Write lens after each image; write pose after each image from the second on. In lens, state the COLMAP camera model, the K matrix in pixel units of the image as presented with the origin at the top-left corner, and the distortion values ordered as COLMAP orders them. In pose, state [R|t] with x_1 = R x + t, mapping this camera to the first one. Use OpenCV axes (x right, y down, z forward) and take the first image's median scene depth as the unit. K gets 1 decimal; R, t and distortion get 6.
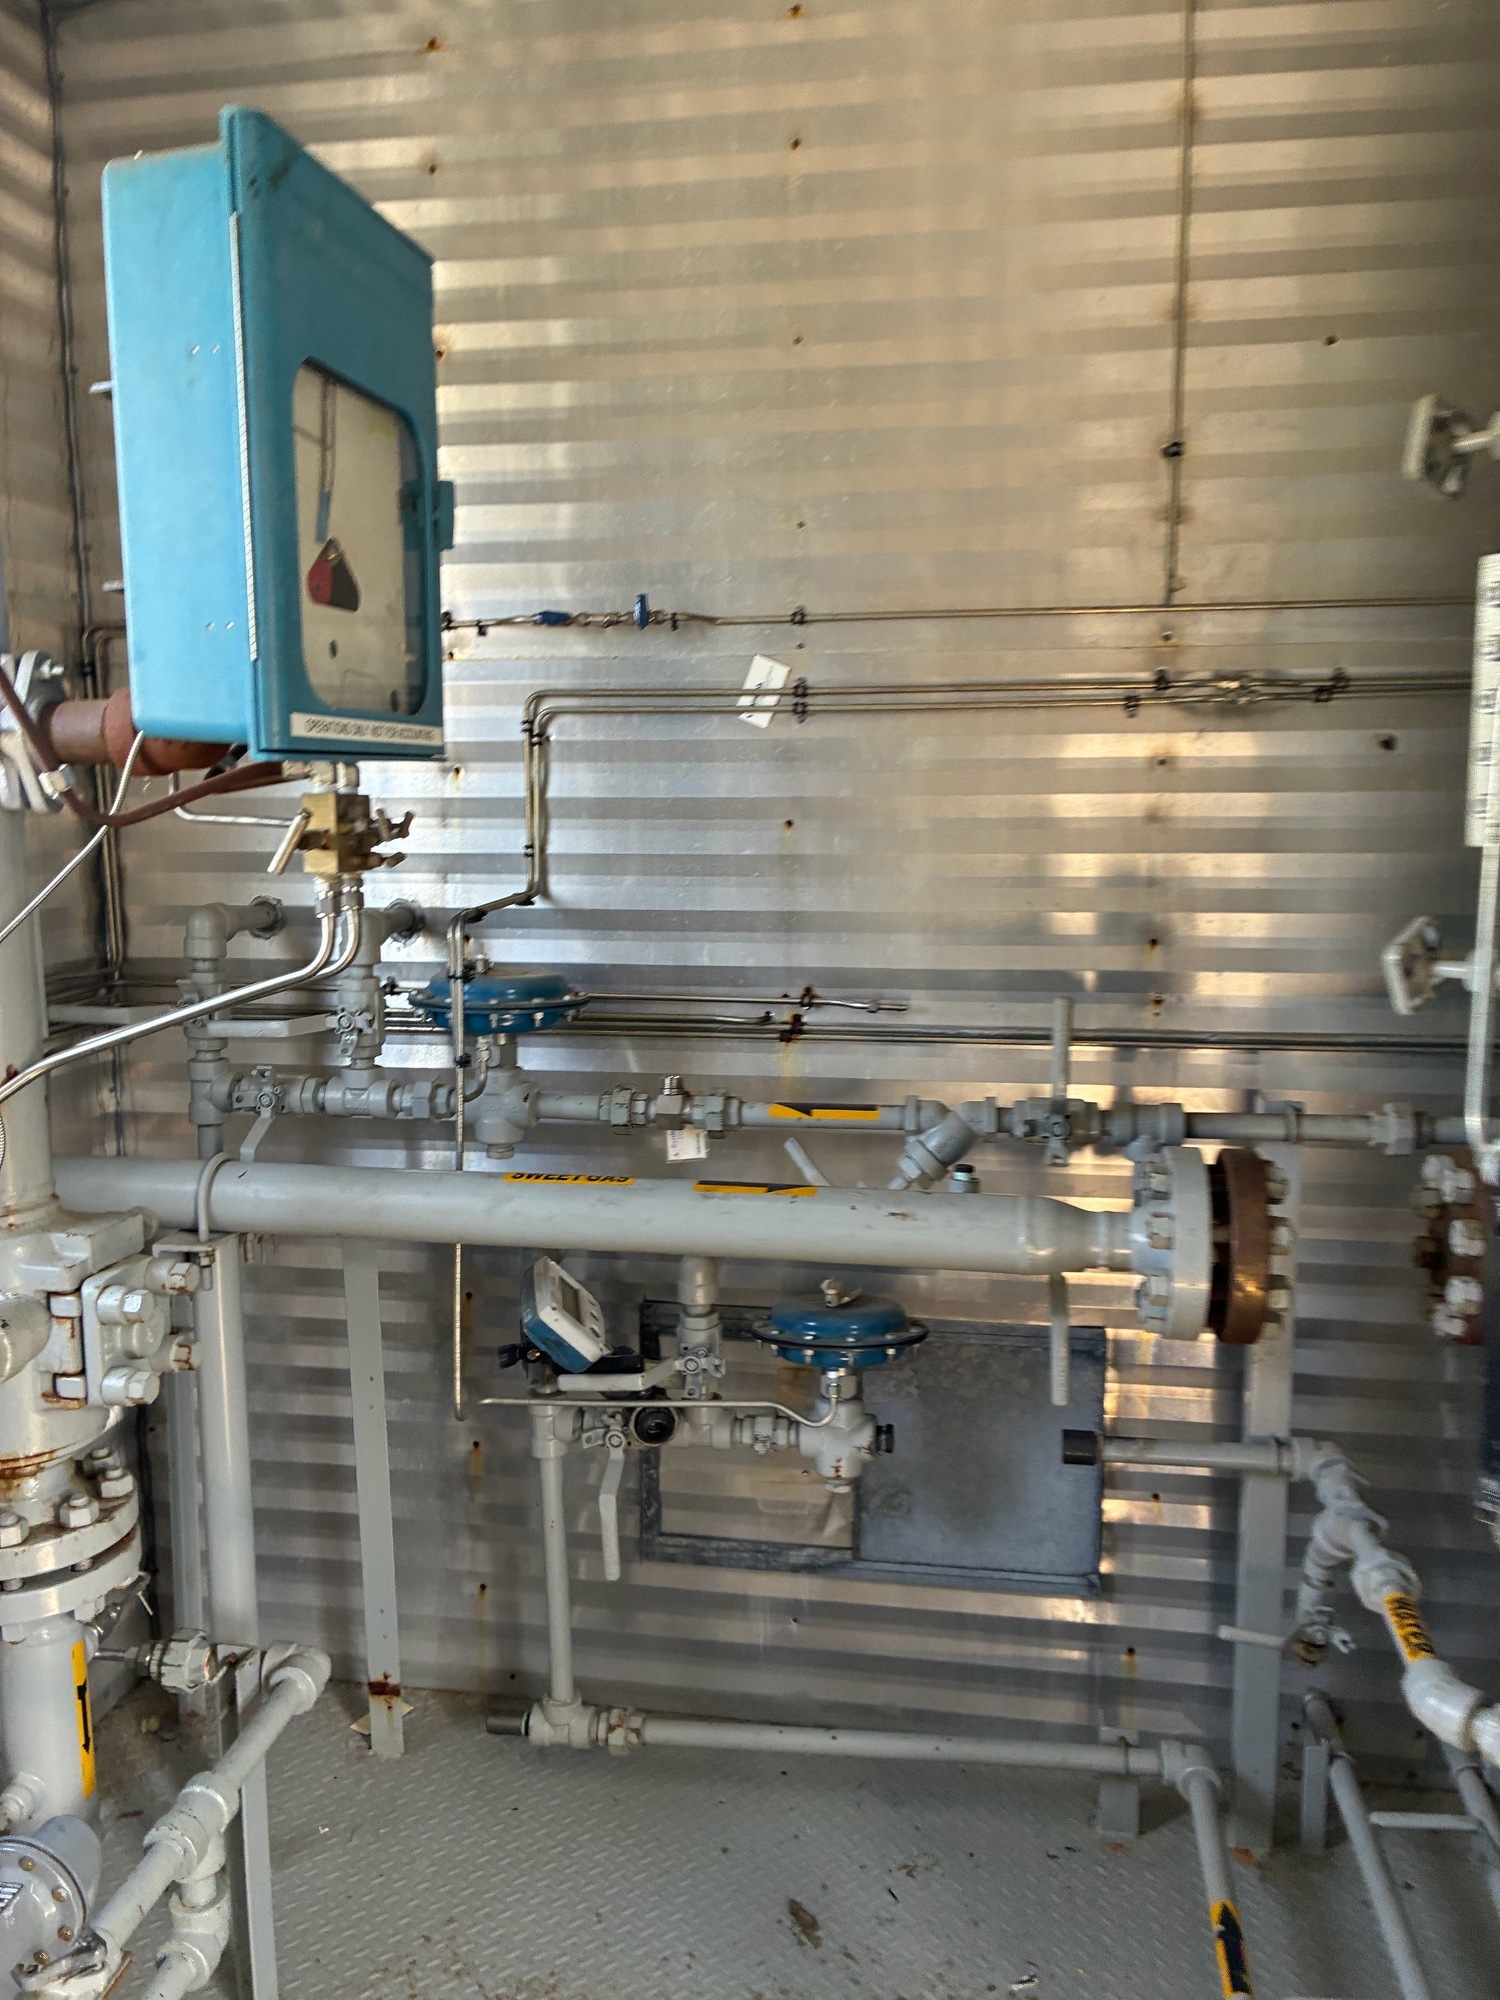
lens RADIAL K [[1530.1, 0, 724.2], [0, 1530.1, 1018.9], [0, 0, 1]] dist [0.039058, -0.051792]
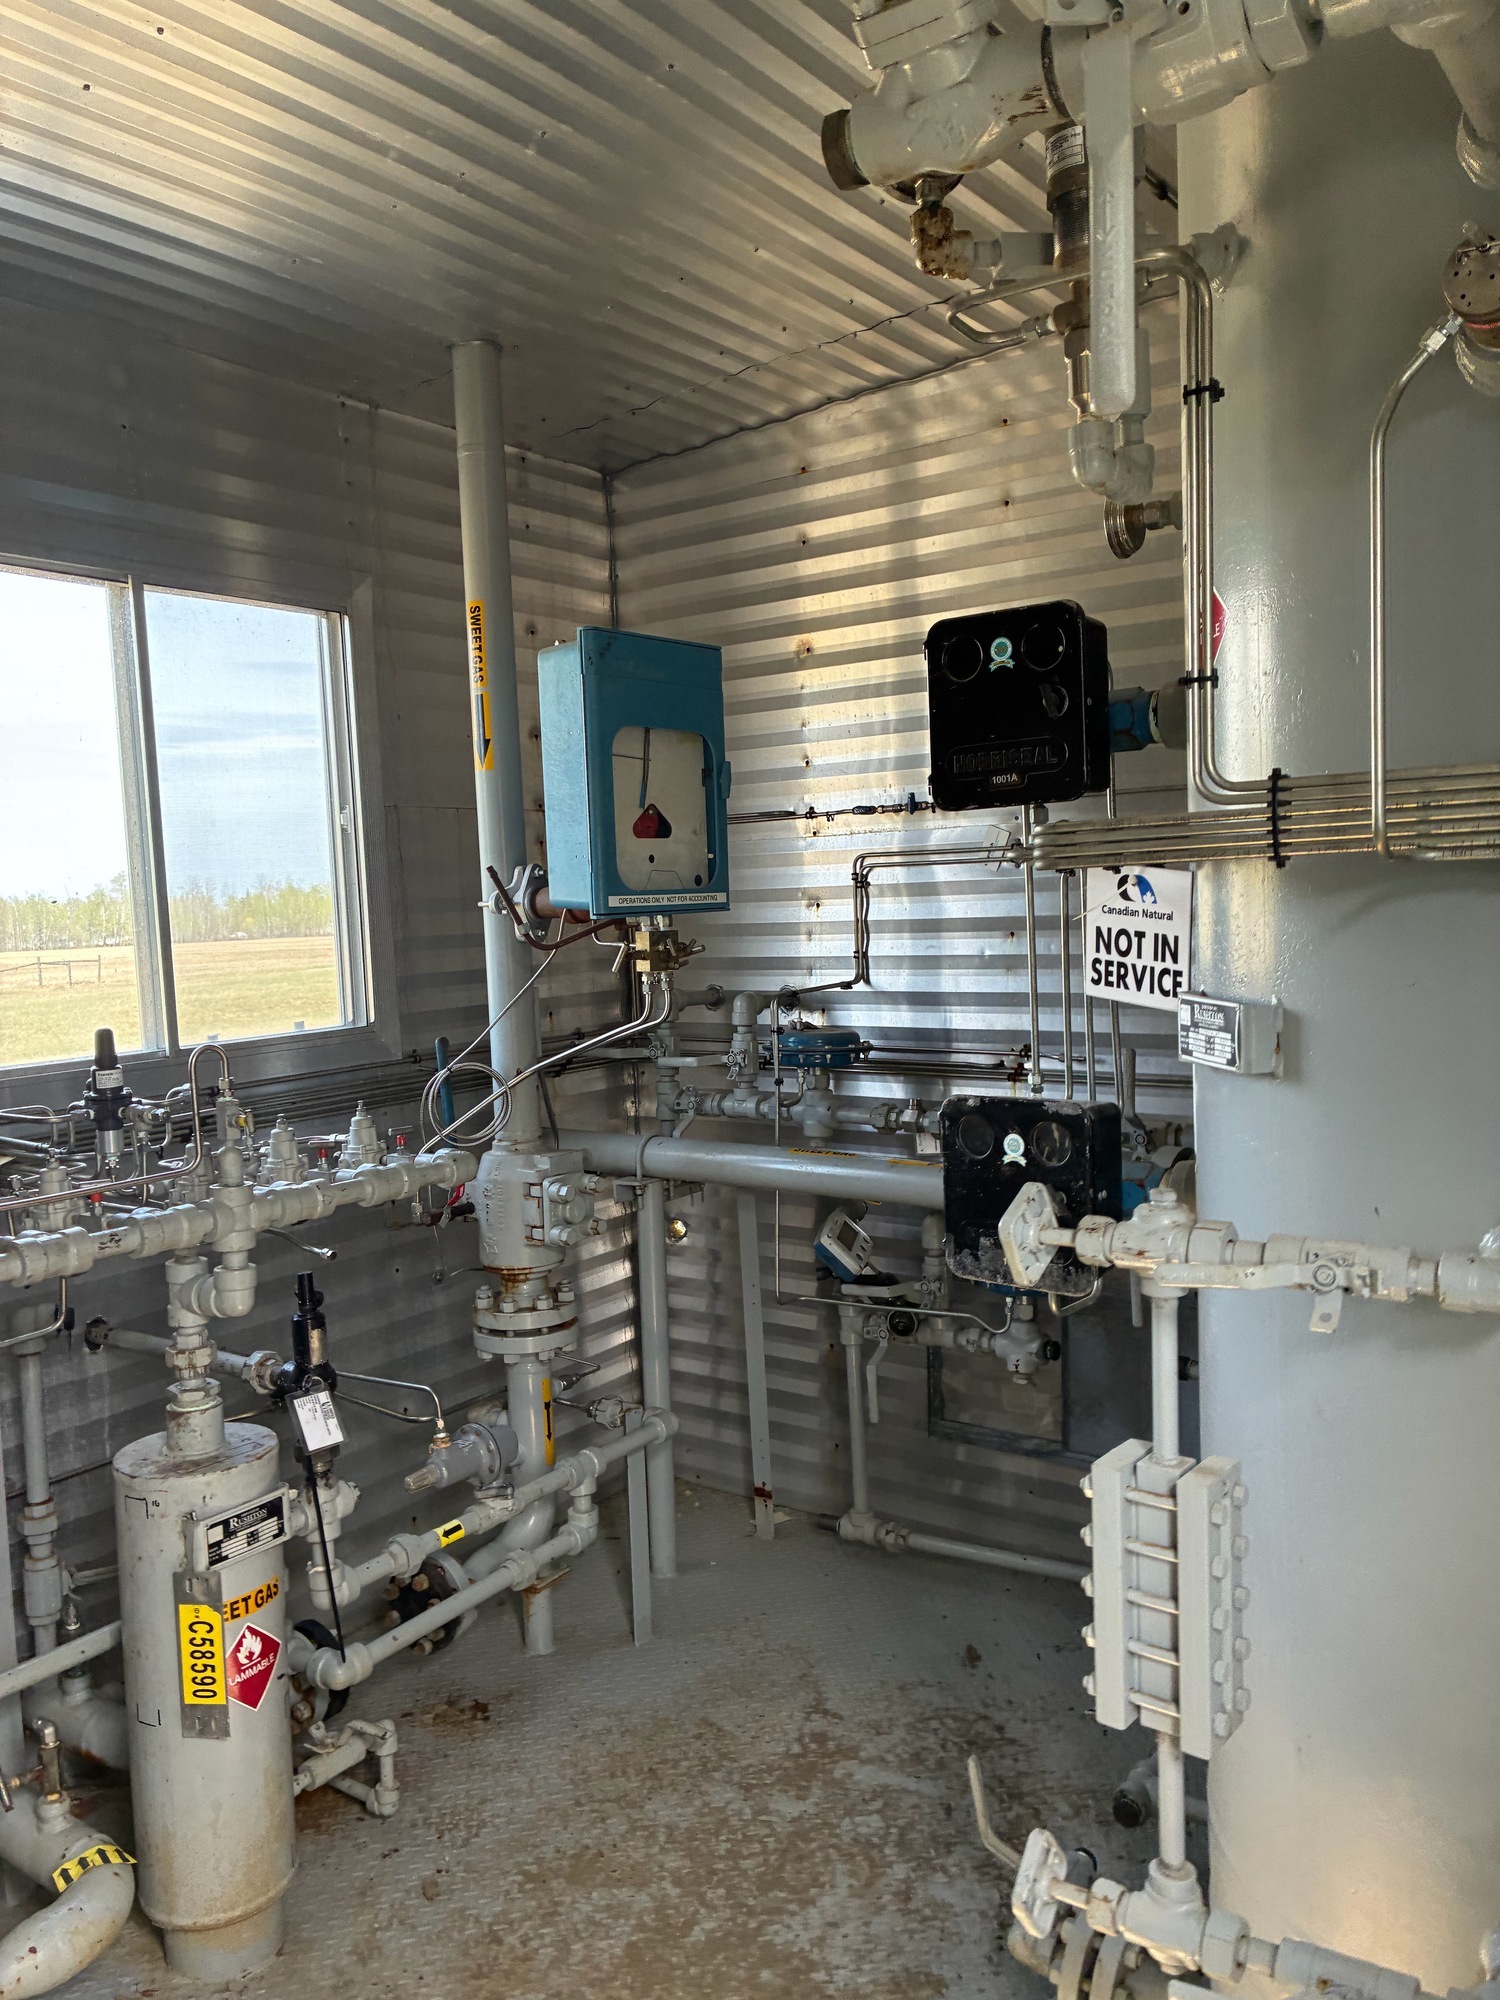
lens RADIAL K [[1530.1, 0, 734.6], [0, 1530.1, 1016.9], [0, 0, 1]] dist [0.039058, -0.051792]
pose [[0.895131, 0.009084, -0.445710, 0.475545], [-0.035669, 0.998046, -0.051293, 0.039678], [0.444374, 0.061812, 0.893706, -0.461533]]
